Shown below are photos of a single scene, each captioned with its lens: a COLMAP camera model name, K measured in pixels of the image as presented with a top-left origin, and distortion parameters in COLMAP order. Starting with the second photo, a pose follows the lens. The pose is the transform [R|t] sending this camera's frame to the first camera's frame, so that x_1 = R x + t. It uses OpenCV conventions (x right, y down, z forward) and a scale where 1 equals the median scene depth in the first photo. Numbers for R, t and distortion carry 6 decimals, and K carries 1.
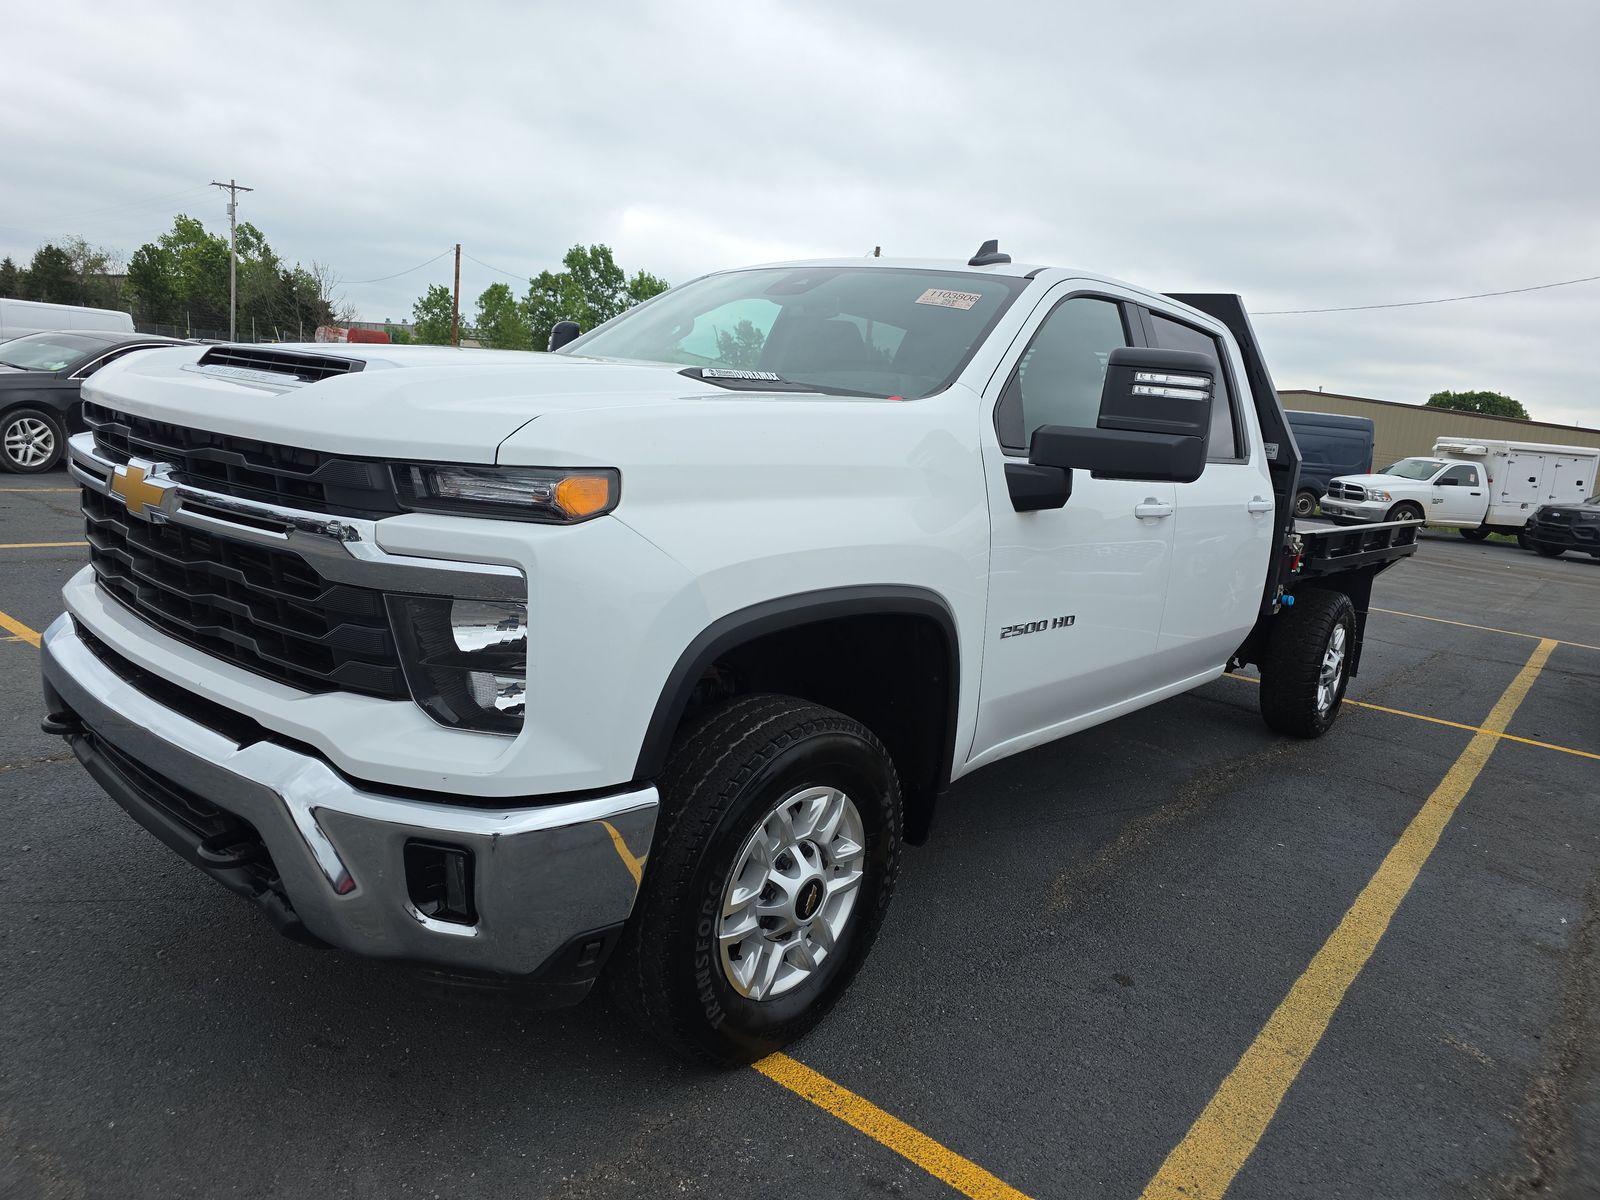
lens RADIAL K [[1085.3, 0, 800.0], [0, 1085.3, 600.0], [0, 0, 1]] dist [0.002824, -0.000277]
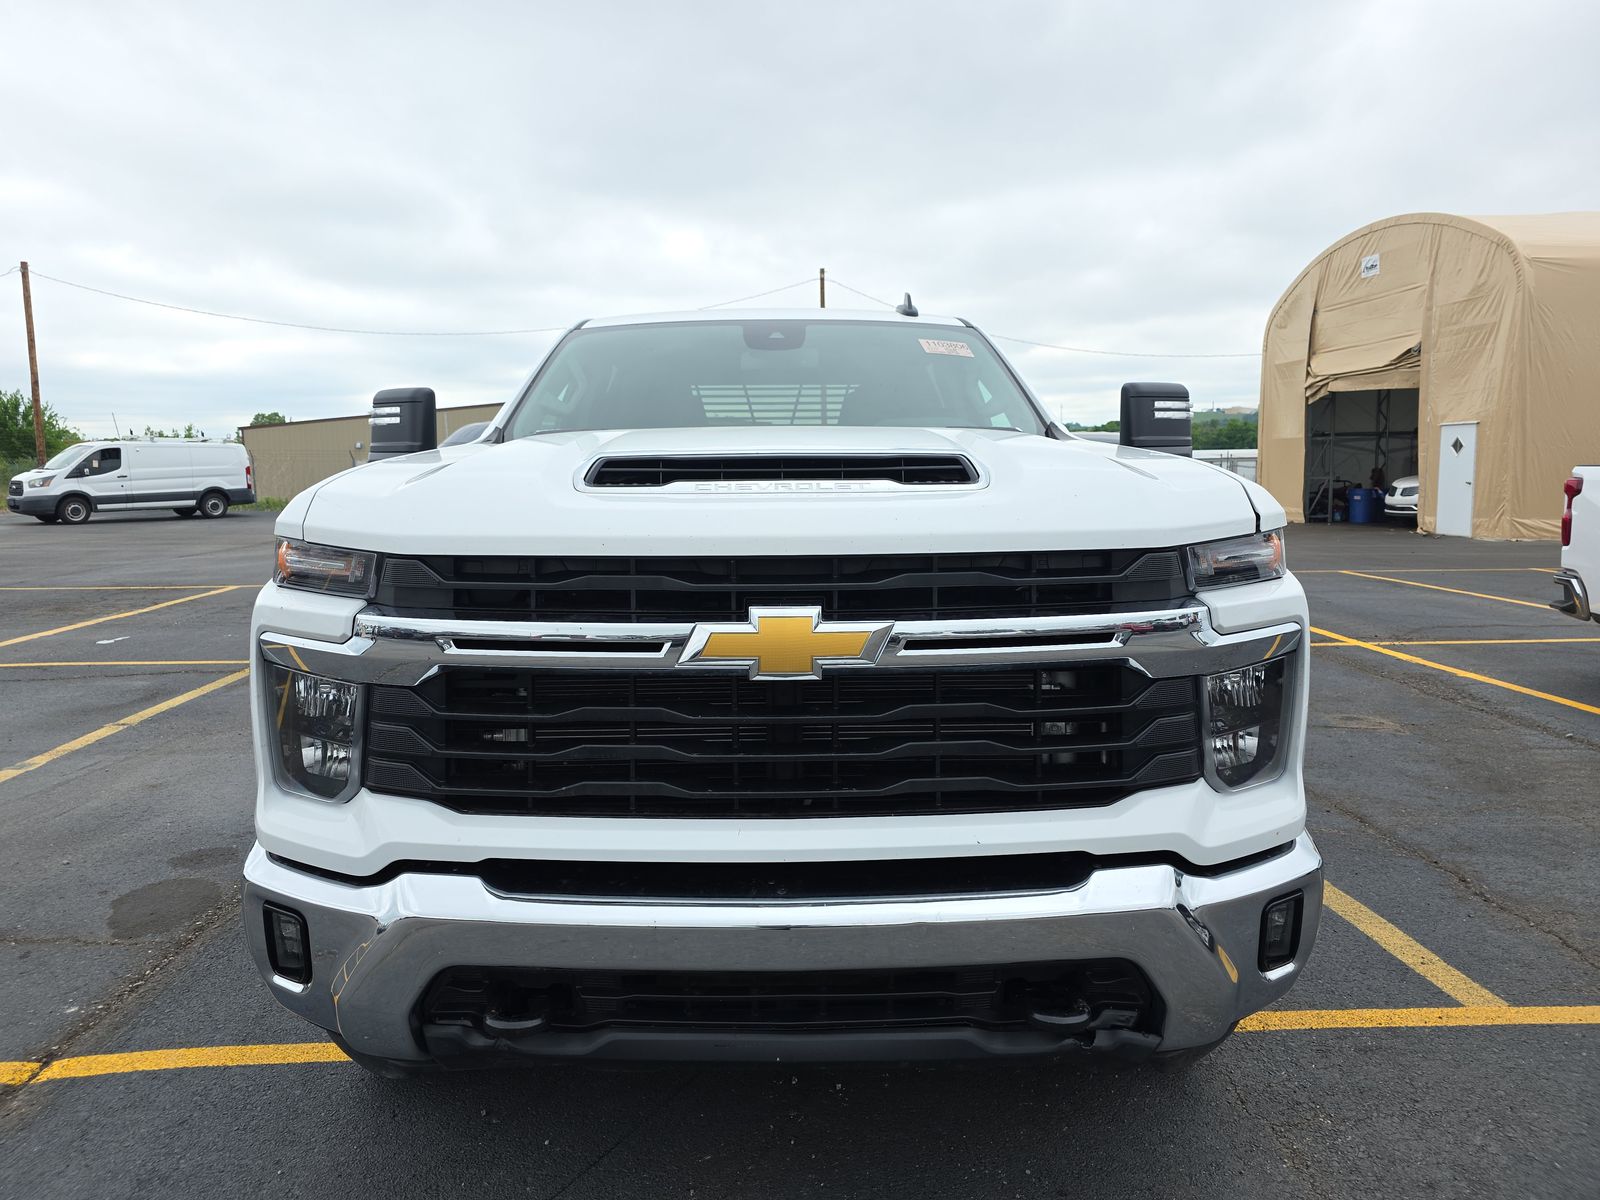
lens RADIAL K [[1085.3, 0, 800.0], [0, 1085.3, 600.0], [0, 0, 1]] dist [0.002824, -0.000277]
pose [[0.752613, -0.190282, 0.630370, -1.172837], [0.201562, 0.977955, 0.054554, -0.187738], [-0.626855, 0.086001, 0.774375, 0.412915]]
